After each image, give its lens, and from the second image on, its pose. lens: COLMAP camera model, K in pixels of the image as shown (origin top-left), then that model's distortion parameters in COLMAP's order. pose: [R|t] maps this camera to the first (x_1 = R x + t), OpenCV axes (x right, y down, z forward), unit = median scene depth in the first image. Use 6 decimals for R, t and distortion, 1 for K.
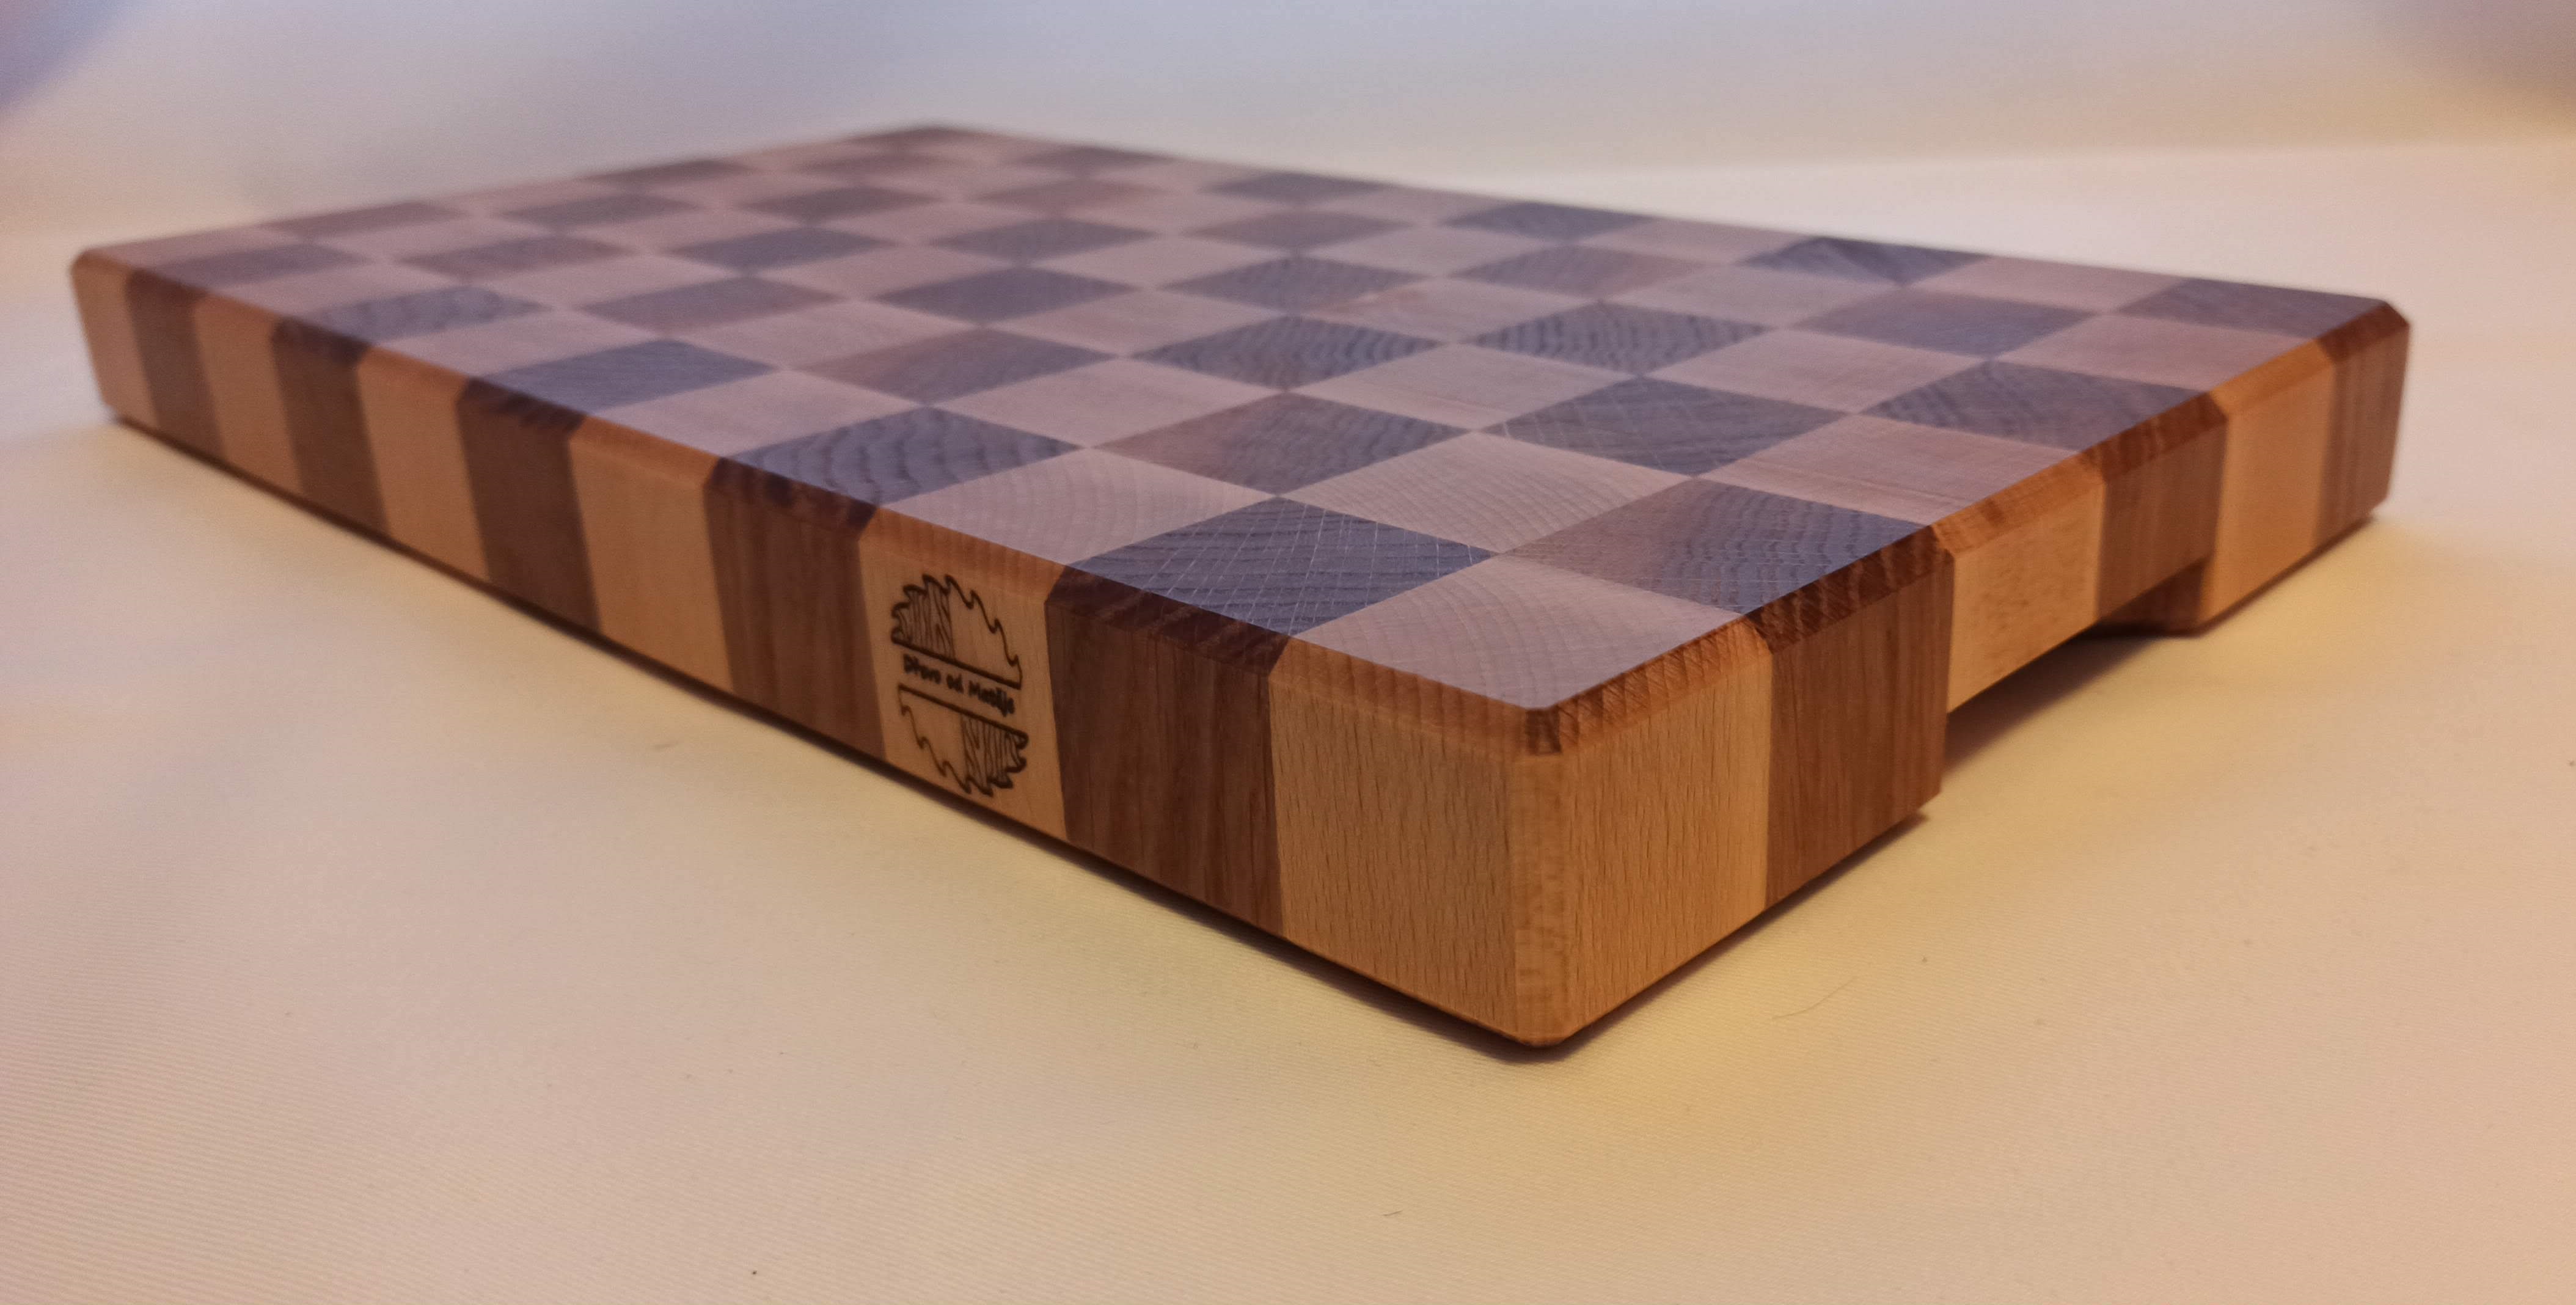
lens RADIAL K [[2122.1, 0, 1325.0], [0, 2122.1, 590.6], [0, 0, 1]] dist [0.055408, -0.019902]
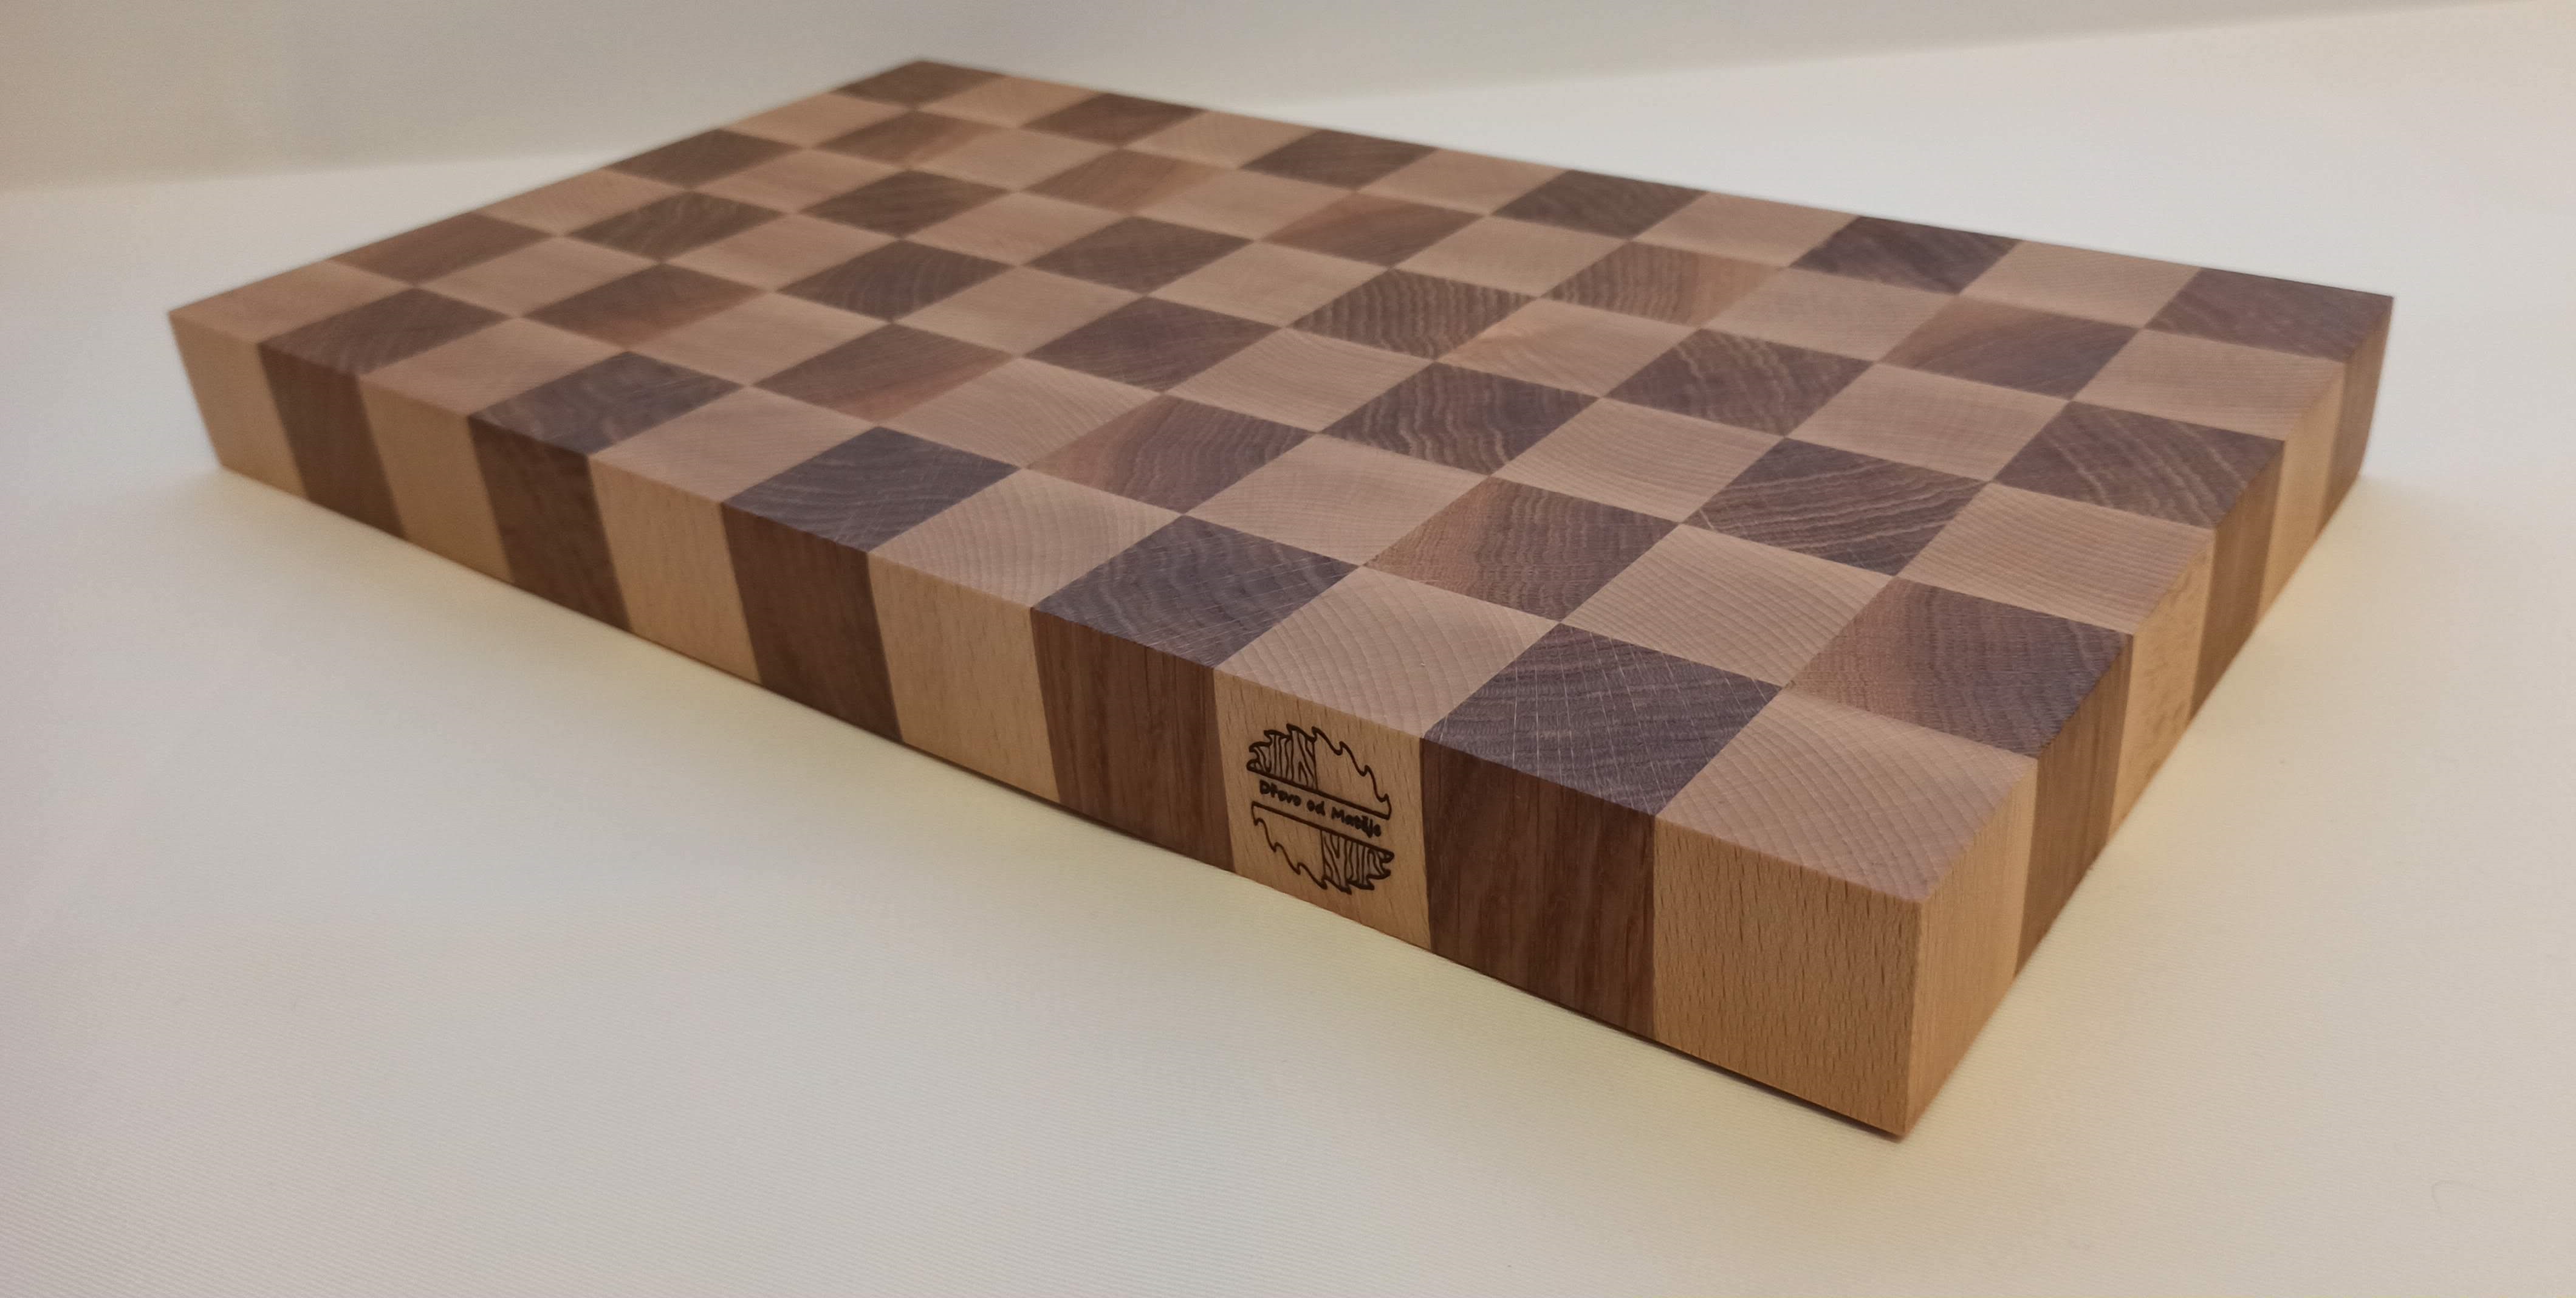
lens RADIAL K [[2122.4, 0, 1302.4], [0, 2122.4, 639.5], [0, 0, 1]] dist [0.055408, -0.019902]
pose [[0.991378, -0.084010, 0.100557, -0.285089], [0.065756, 0.982764, 0.172773, -0.249587], [-0.113339, -0.164671, 0.979815, -0.155662]]
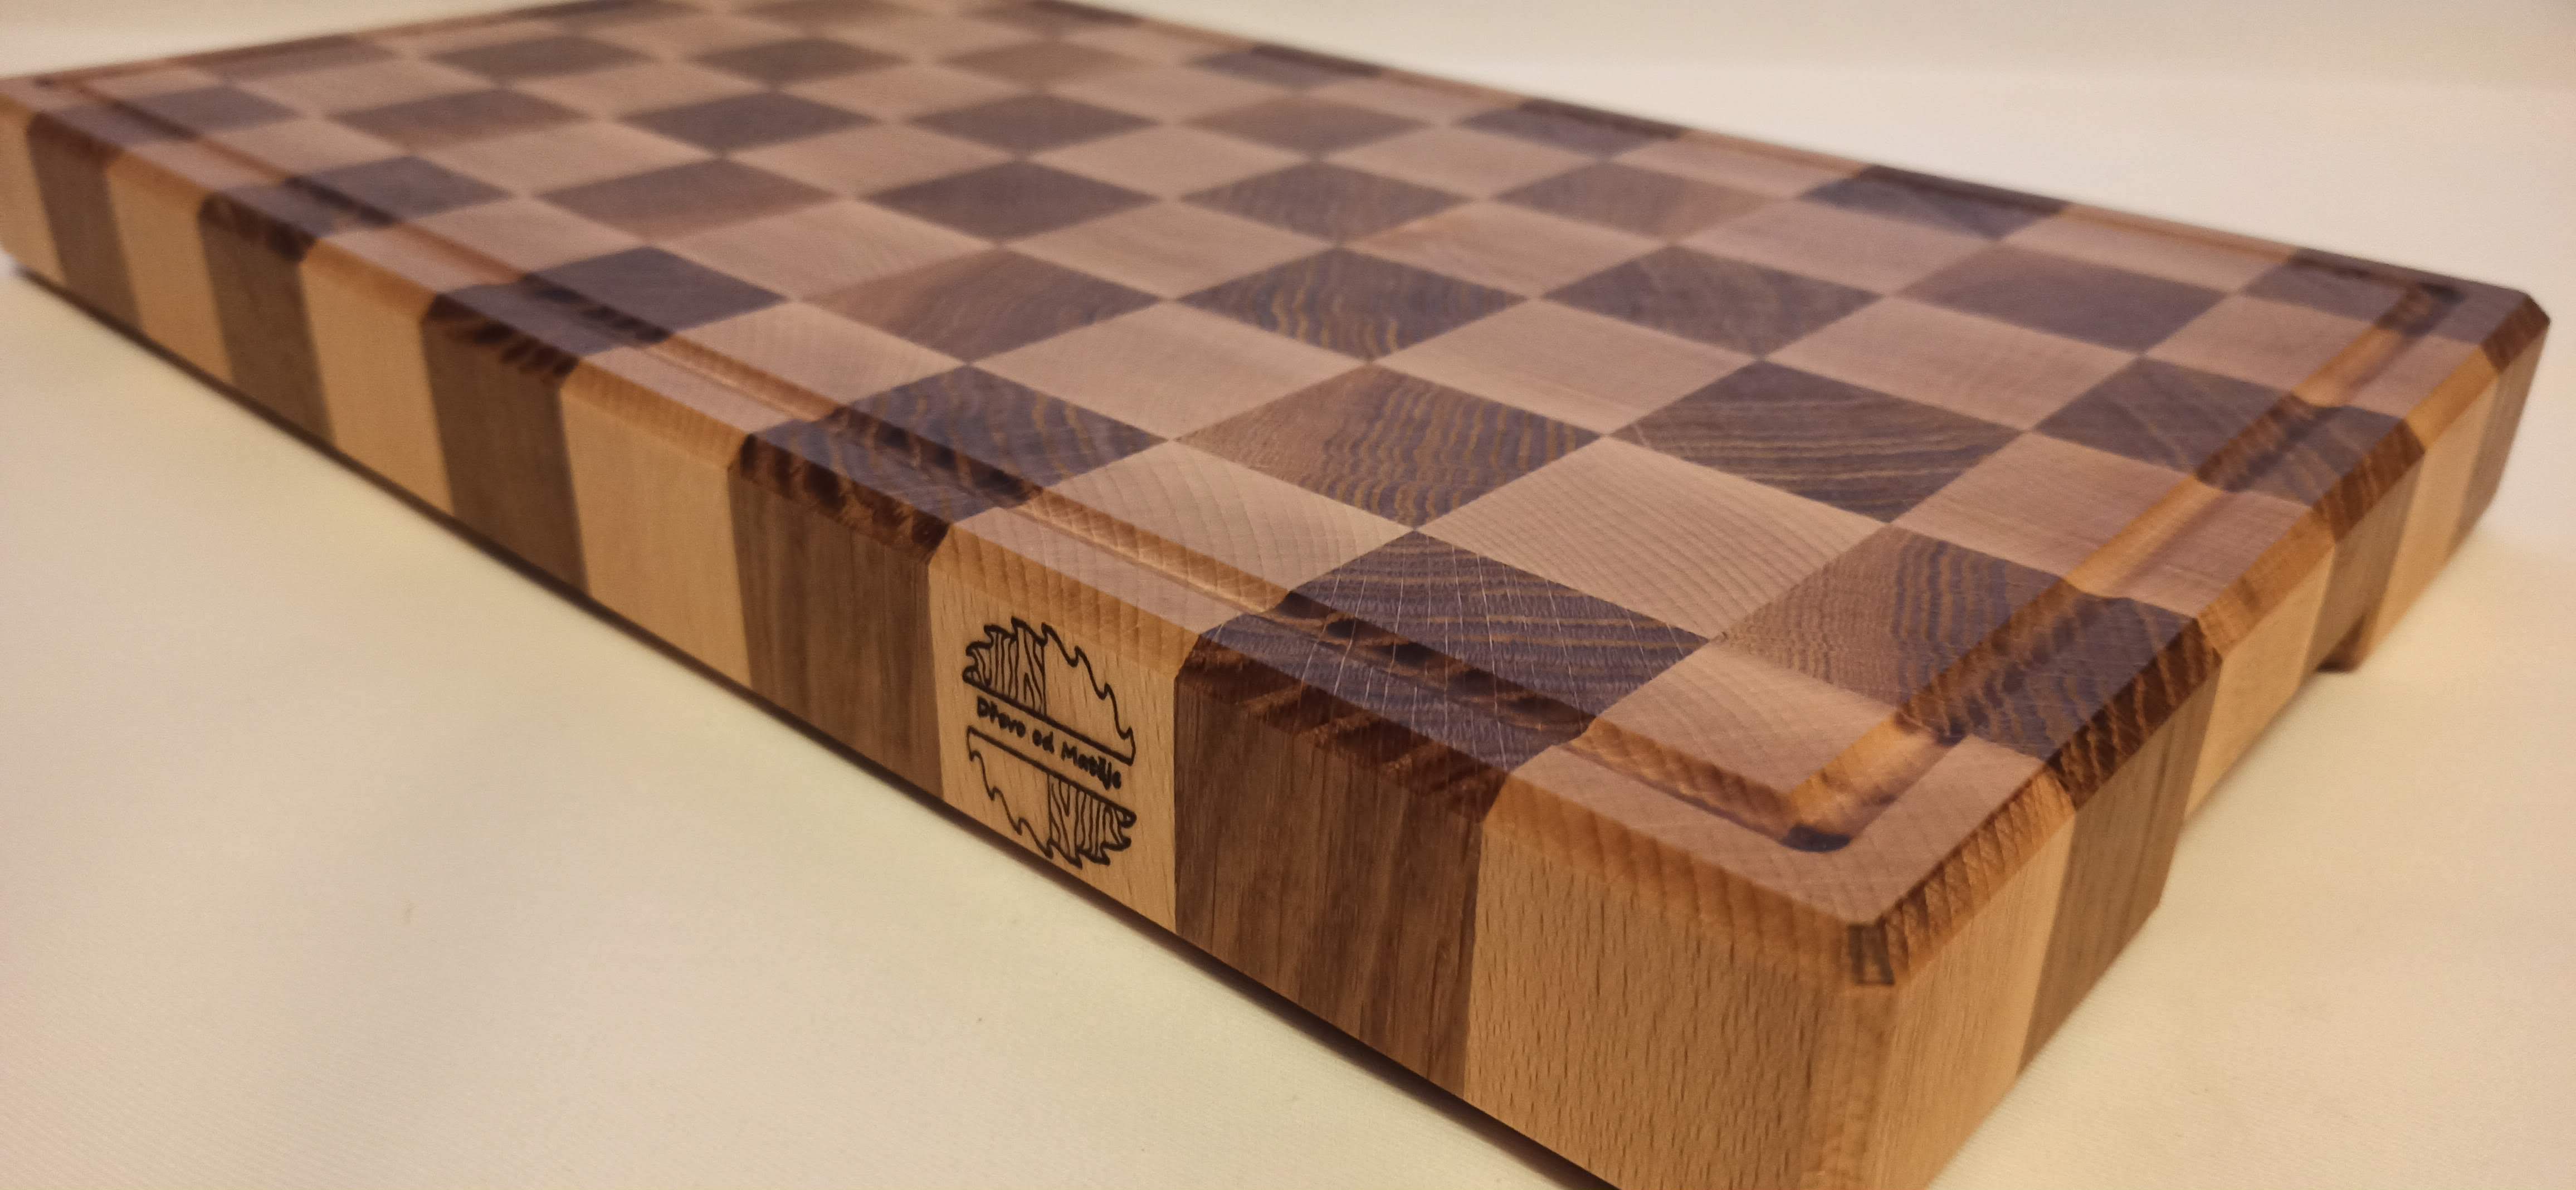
lens RADIAL K [[1946.6, 0, 1220.1], [0, 1946.6, 581.1], [0, 0, 1]] dist [0.031391, -0.009409]
pose [[0.998297, 0.035306, 0.046435, -0.136770], [-0.040494, 0.992423, 0.116003, -0.111940], [-0.041987, -0.117686, 0.992163, 0.211166]]
